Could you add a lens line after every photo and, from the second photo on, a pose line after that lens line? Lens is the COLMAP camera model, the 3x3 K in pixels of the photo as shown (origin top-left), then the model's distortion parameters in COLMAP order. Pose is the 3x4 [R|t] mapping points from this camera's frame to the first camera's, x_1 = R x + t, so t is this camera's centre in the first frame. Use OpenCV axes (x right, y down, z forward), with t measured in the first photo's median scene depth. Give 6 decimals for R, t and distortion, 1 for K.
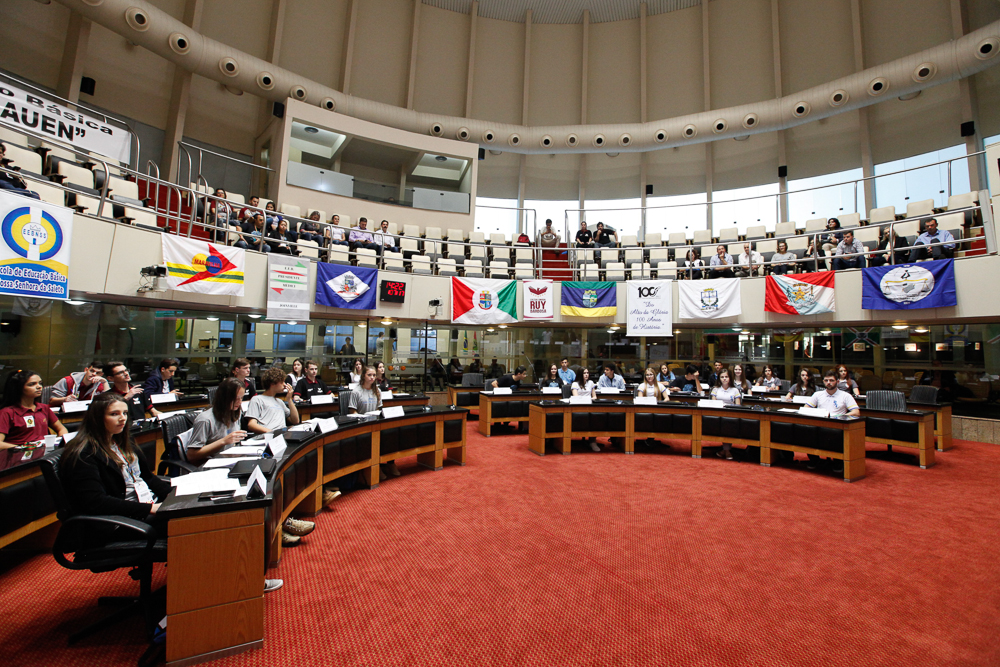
lens RADIAL K [[461.2, 0, 500.4], [0, 461.2, 330.0], [0, 0, 1]] dist [-0.061283, 0.026772]
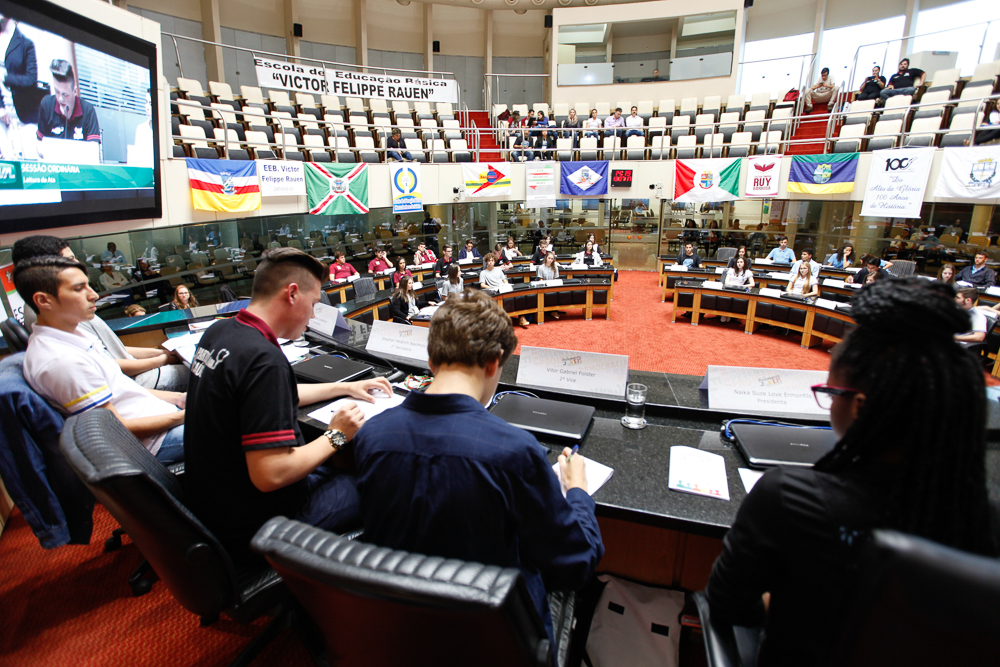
lens RADIAL K [[459.6, 0, 500.9], [0, 459.6, 330.0], [0, 0, 1]] dist [-0.052042, 0.018562]
pose [[0.739242, 0.174258, -0.650504, 0.429171], [0.062316, 0.944097, 0.323724, -0.123820], [0.670550, -0.279848, 0.687057, -0.193079]]
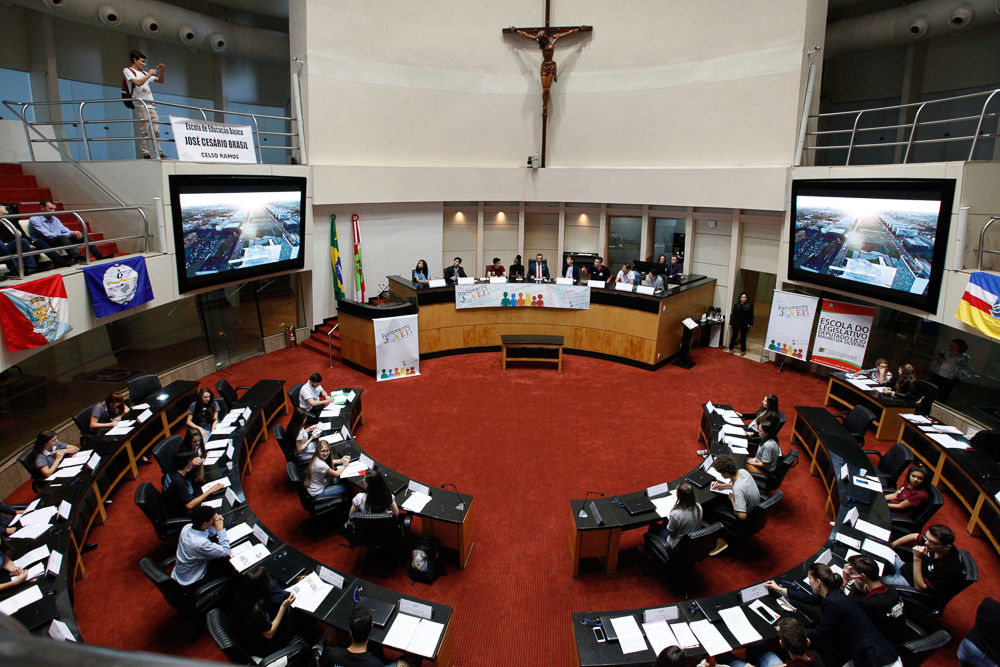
lens RADIAL K [[456.6, 0, 500.2], [0, 456.6, 335.6], [0, 0, 1]] dist [-0.058079, 0.018339]
pose [[-0.825399, -0.199055, 0.528293, -0.240445], [-0.043965, 0.955600, 0.291370, -0.265774], [-0.562835, 0.217270, -0.797503, 1.139065]]
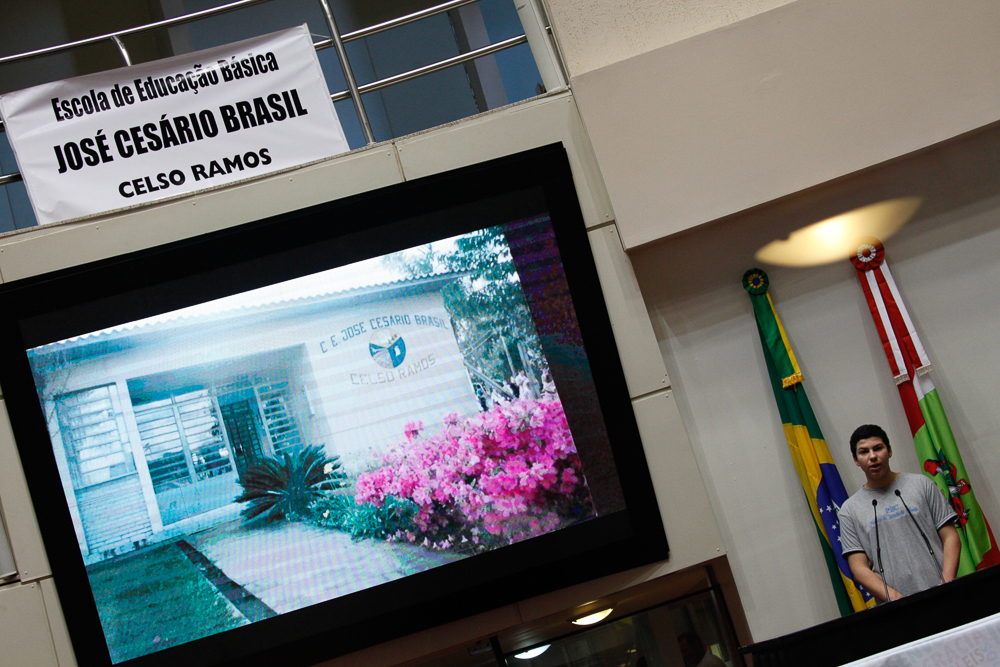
lens RADIAL K [[2895.8, 0, 500.0], [0, 2895.8, 333.5], [0, 0, 1]] dist [-0.270323, -1.458734]
pose [[-0.139082, 0.165242, 0.976397, -0.721522], [0.273873, 0.953941, -0.122430, 0.004126], [-0.951656, 0.250381, -0.177932, 0.751110]]
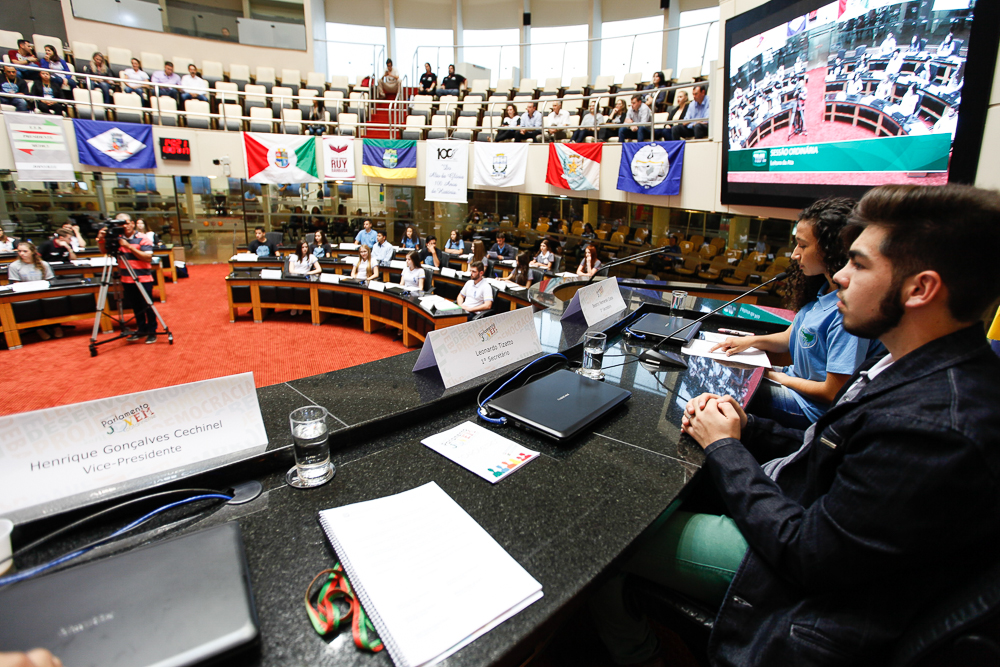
lens RADIAL K [[469.7, 0, 495.6], [0, 469.7, 321.8], [0, 0, 1]] dist [-0.052227, 0.017830]
pose [[0.997559, 0.054326, -0.043871, 0.564375], [-0.036952, 0.943791, 0.328471, -0.087879], [0.059250, -0.326049, 0.943494, -0.016835]]
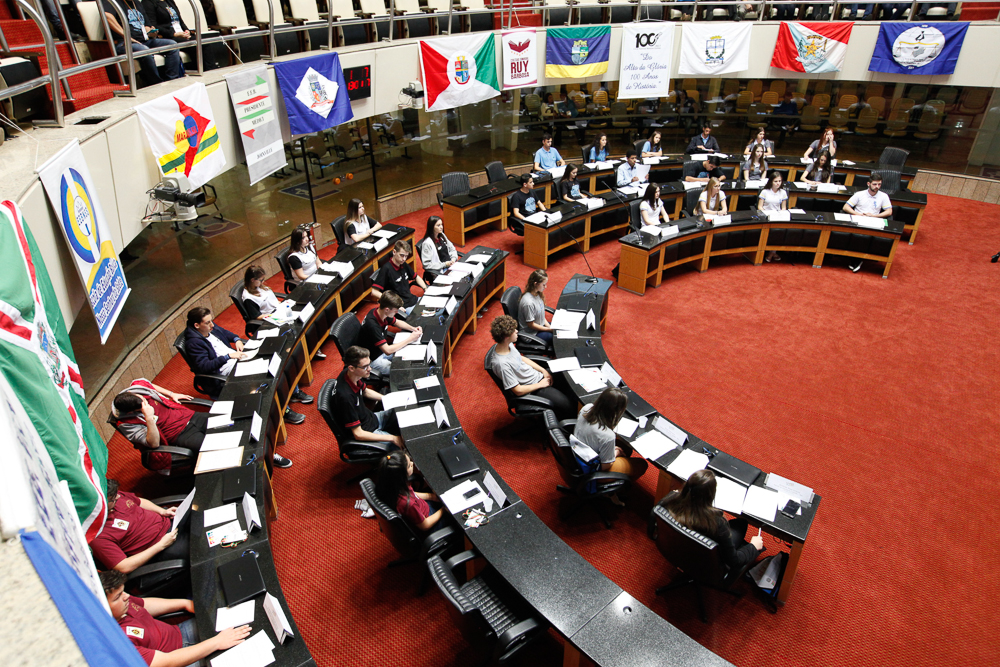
lens RADIAL K [[623.7, 0, 495.8], [0, 623.7, 333.1], [0, 0, 1]] dist [-0.040257, 0.043634]
pose [[0.898409, -0.251102, 0.360290, -0.508699], [0.015444, 0.837966, 0.545504, -0.289384], [-0.438888, -0.484522, 0.756714, 0.052571]]
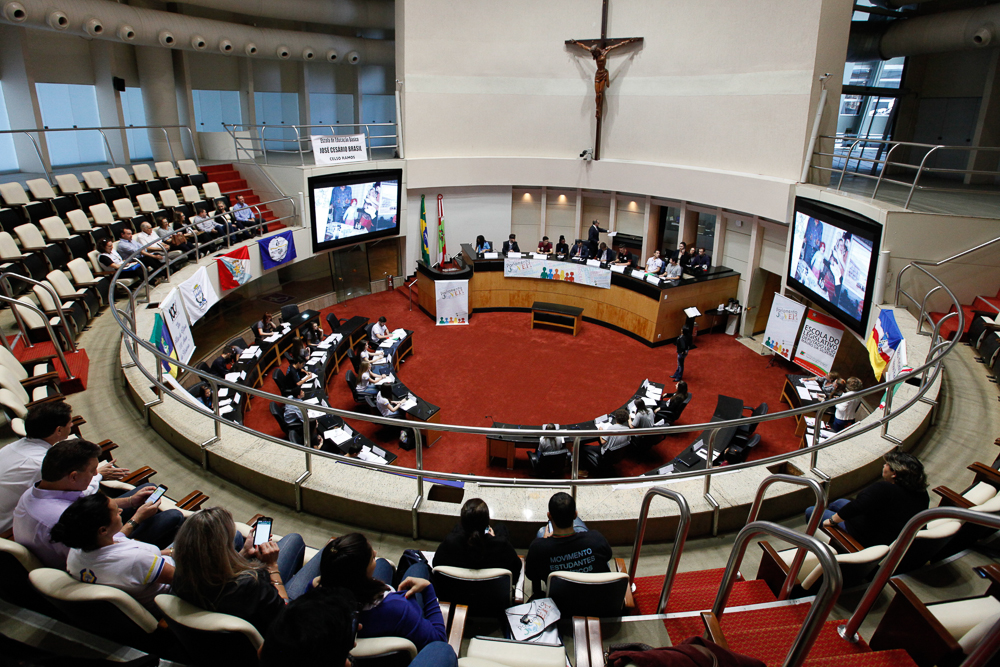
lens RADIAL K [[456.4, 0, 501.0], [0, 456.4, 335.8], [0, 0, 1]] dist [-0.055643, 0.016891]
pose [[-0.605087, -0.373984, 0.702855, -0.675143], [-0.054772, 0.900270, 0.431873, -0.476262], [-0.794273, 0.222824, -0.565225, 1.154673]]
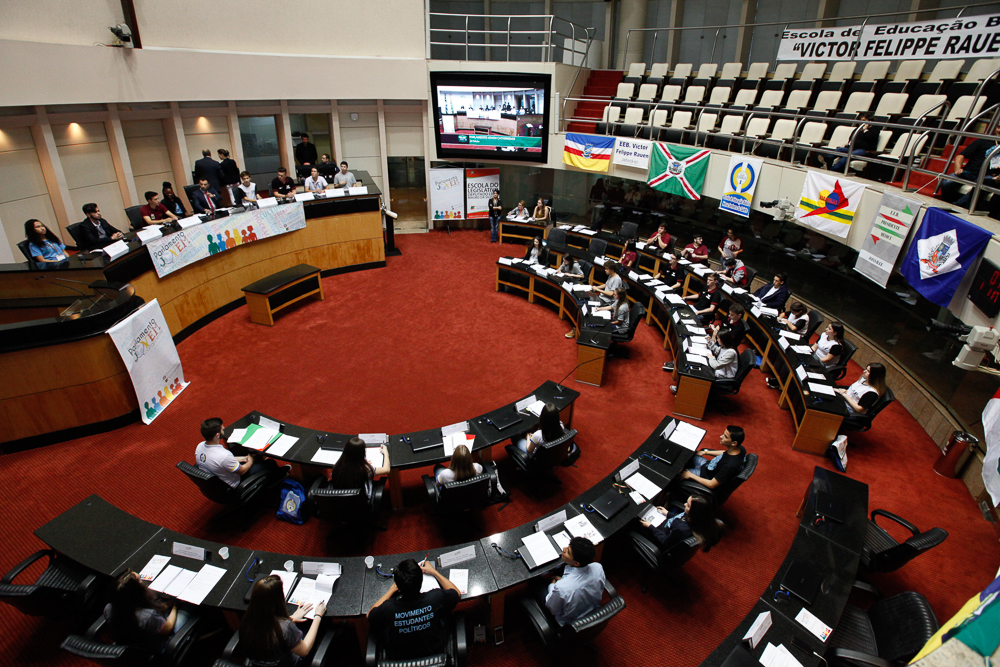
lens RADIAL K [[459.6, 0, 500.9], [0, 459.6, 330.0], [0, 0, 1]] dist [-0.052042, 0.018562]
pose [[-0.846412, 0.220617, -0.484681, 0.445749], [-0.018037, 0.897750, 0.440135, -0.252457], [0.532223, 0.381278, -0.755887, 1.179704]]
